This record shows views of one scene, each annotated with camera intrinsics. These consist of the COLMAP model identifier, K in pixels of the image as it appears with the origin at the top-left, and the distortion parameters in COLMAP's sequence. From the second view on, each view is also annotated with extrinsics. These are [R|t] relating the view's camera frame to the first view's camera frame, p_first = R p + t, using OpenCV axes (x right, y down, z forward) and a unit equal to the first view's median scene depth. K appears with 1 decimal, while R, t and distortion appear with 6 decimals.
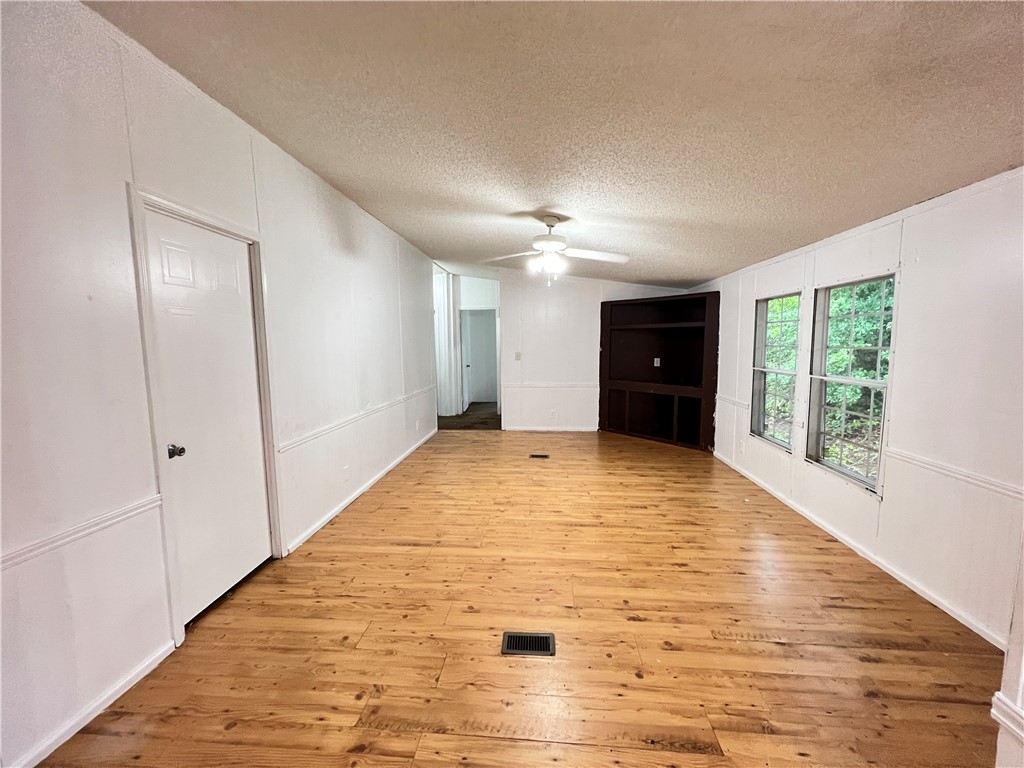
lens RADIAL K [[408.4, 0, 511.3], [0, 408.4, 384.9], [0, 0, 1]] dist [0.000645, 0.000083]
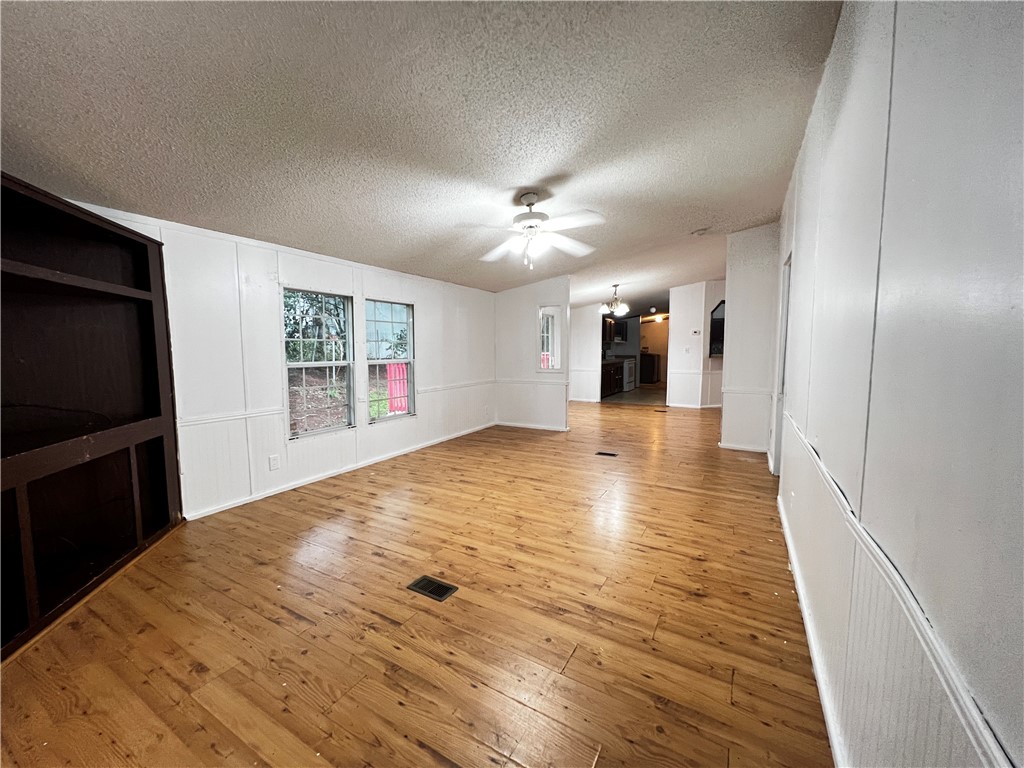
lens RADIAL K [[408.4, 0, 509.0], [0, 408.4, 382.4], [0, 0, 1]] dist [0.000645, 0.000083]
pose [[-0.906370, -0.020010, 0.422012, -0.234644], [0.057874, 0.983581, 0.170935, -0.135839], [-0.418503, 0.179354, -0.890330, 1.708813]]
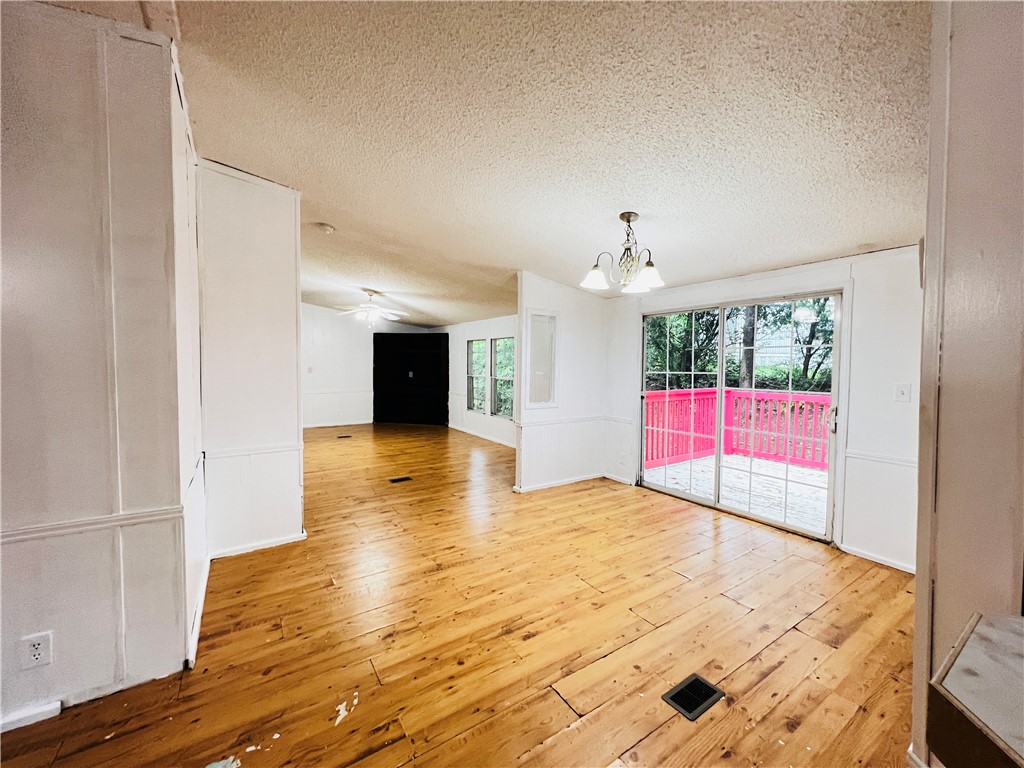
lens RADIAL K [[408.4, 0, 513.2], [0, 408.4, 382.0], [0, 0, 1]] dist [0.000645, 0.000083]
pose [[0.780830, -0.012640, 0.624615, -0.471493], [0.049367, 0.997917, -0.041520, 0.086739], [-0.622790, 0.063256, 0.779828, -0.678517]]
